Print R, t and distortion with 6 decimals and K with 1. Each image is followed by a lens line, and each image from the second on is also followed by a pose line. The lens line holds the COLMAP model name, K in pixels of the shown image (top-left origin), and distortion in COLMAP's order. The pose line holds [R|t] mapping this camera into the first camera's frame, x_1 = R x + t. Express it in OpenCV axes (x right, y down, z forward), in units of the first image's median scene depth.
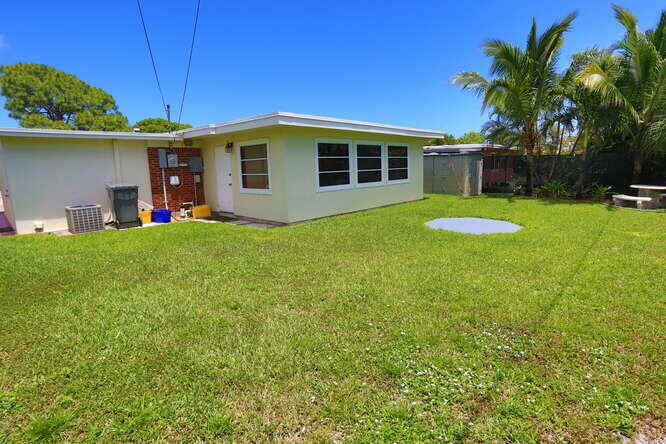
lens RADIAL K [[325.4, 0, 339.7], [0, 325.4, 221.0], [0, 0, 1]] dist [-0.065442, 0.031056]
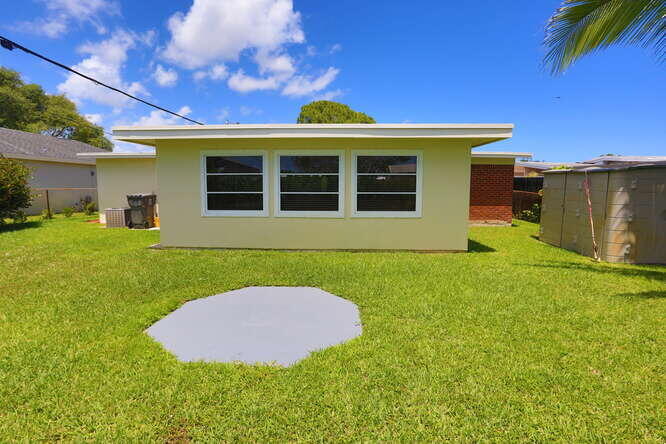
lens RADIAL K [[325.4, 0, 339.7], [0, 325.4, 221.0], [0, 0, 1]] dist [-0.065442, 0.031056]
pose [[0.664252, 0.119426, -0.737907, 0.616571], [-0.148745, 0.988531, 0.026090, -0.120846], [0.732560, 0.092430, 0.674398, 0.571220]]
